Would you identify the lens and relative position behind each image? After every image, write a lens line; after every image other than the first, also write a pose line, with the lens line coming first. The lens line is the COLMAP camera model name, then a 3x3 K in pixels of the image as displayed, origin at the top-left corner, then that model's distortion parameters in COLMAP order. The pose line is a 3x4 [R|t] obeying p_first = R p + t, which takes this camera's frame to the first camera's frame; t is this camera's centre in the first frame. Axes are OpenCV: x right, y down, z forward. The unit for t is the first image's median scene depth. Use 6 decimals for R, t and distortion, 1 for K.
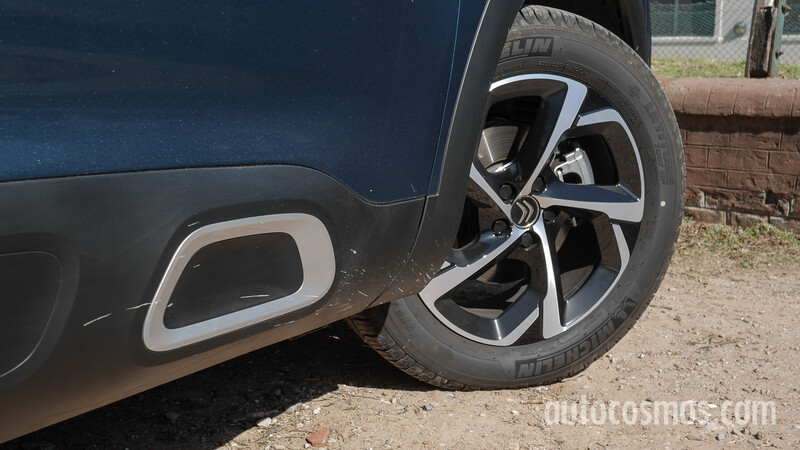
lens RADIAL K [[998.9, 0, 400.0], [0, 998.9, 225.0], [0, 0, 1]] dist [0.000341, -0.003168]
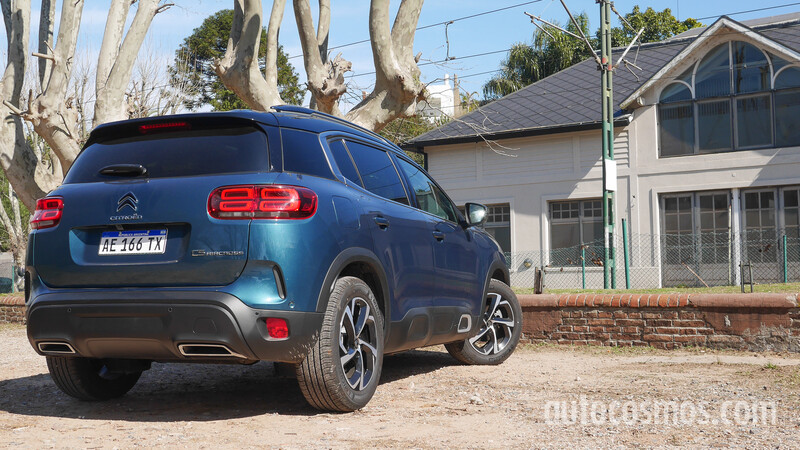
lens RADIAL K [[1013.4, 0, 400.0], [0, 1013.4, 225.0], [0, 0, 1]] dist [-0.002238, -0.003568]
pose [[0.980262, -0.003457, 0.197673, -1.132941], [0.047094, 0.975150, -0.216484, 0.506086], [-0.192012, 0.221520, 0.956065, -3.276068]]
